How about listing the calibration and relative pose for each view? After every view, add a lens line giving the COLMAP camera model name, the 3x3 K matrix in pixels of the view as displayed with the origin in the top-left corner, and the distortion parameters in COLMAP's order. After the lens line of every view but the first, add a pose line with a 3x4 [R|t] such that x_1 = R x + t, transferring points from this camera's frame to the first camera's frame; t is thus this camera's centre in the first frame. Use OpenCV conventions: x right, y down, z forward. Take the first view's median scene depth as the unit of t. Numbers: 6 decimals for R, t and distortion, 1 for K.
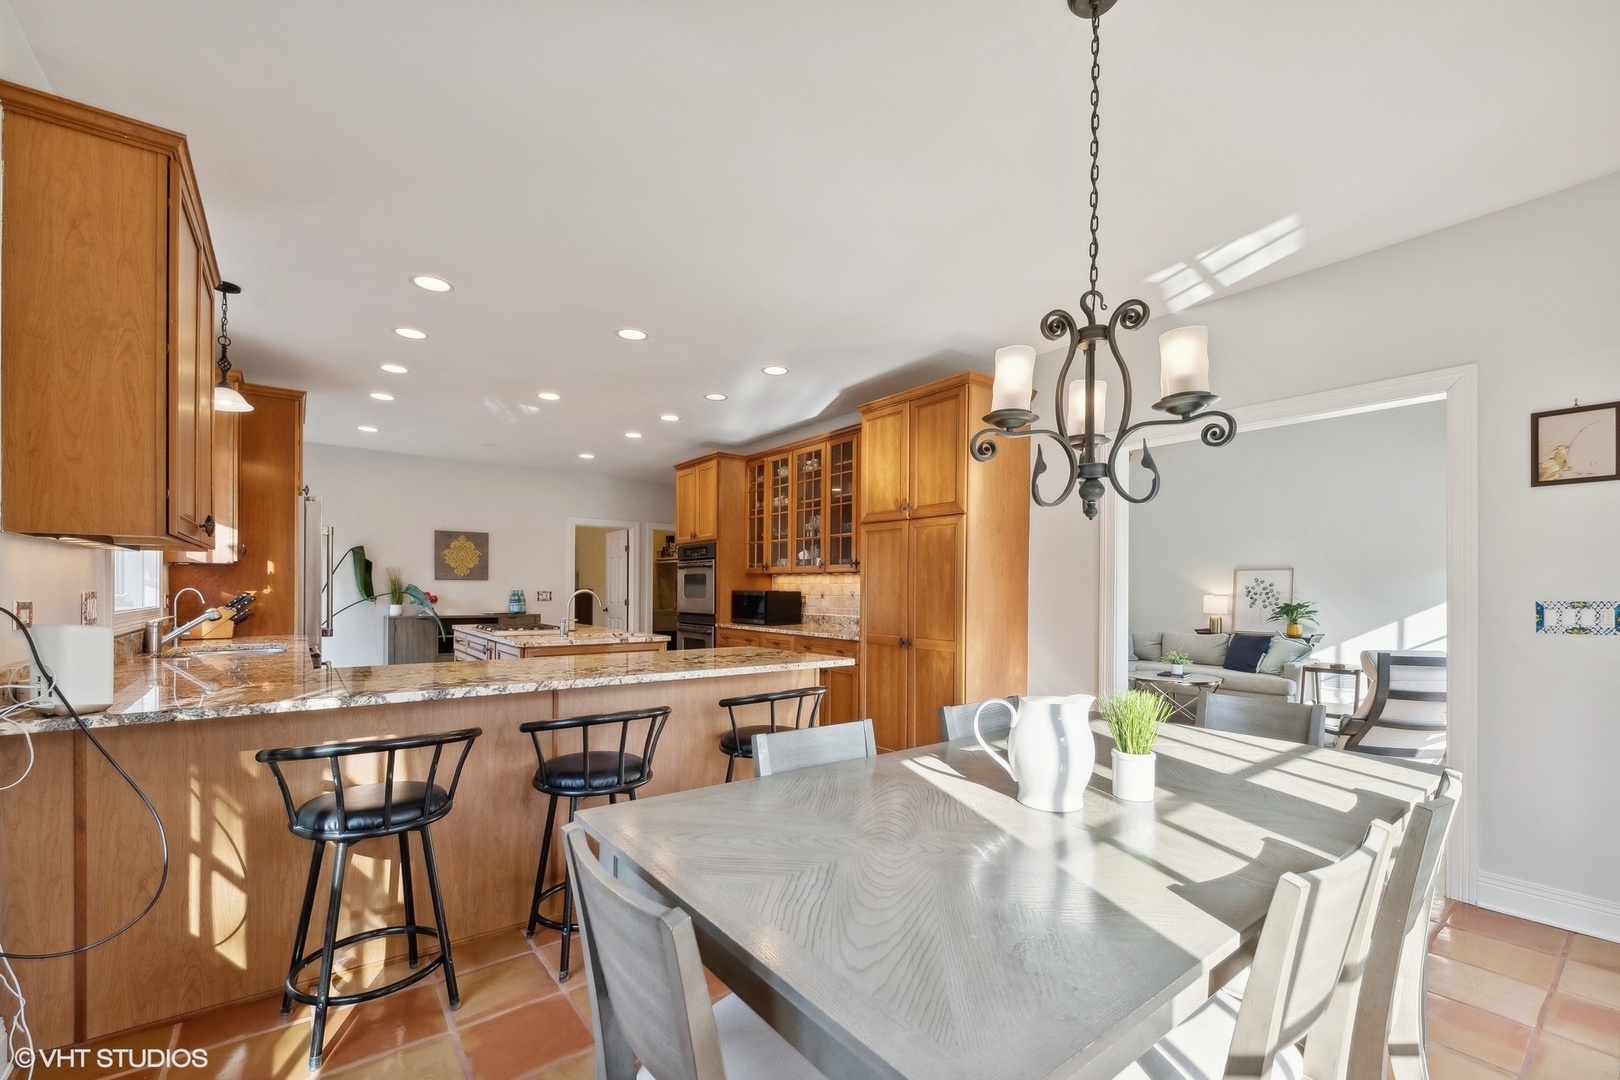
lens RADIAL K [[672.0, 0, 803.9], [0, 672.0, 586.1], [0, 0, 1]] dist [0.005351, -0.000657]
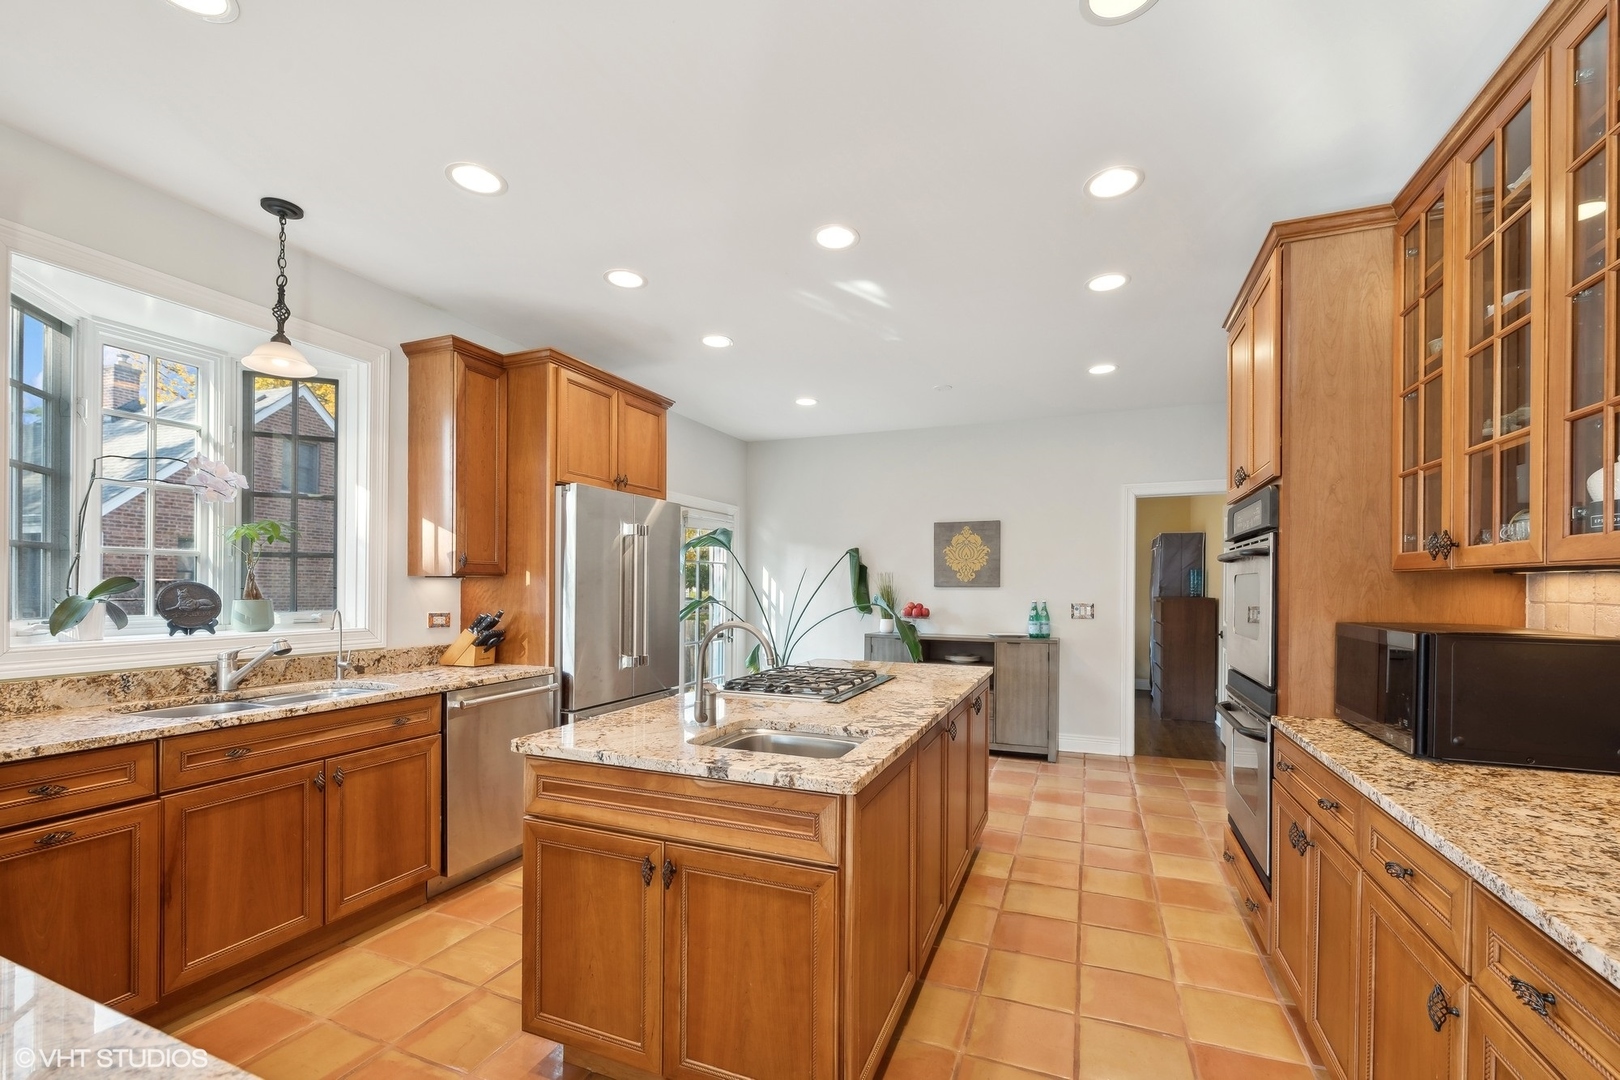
lens RADIAL K [[672.0, 0, 803.9], [0, 672.0, 586.1], [0, 0, 1]] dist [0.005351, -0.000657]
pose [[0.496765, 0.000402, -0.867885, 0.043932], [-0.003146, 0.999994, -0.001337, -0.009115], [0.867879, 0.003394, 0.496763, 0.506870]]
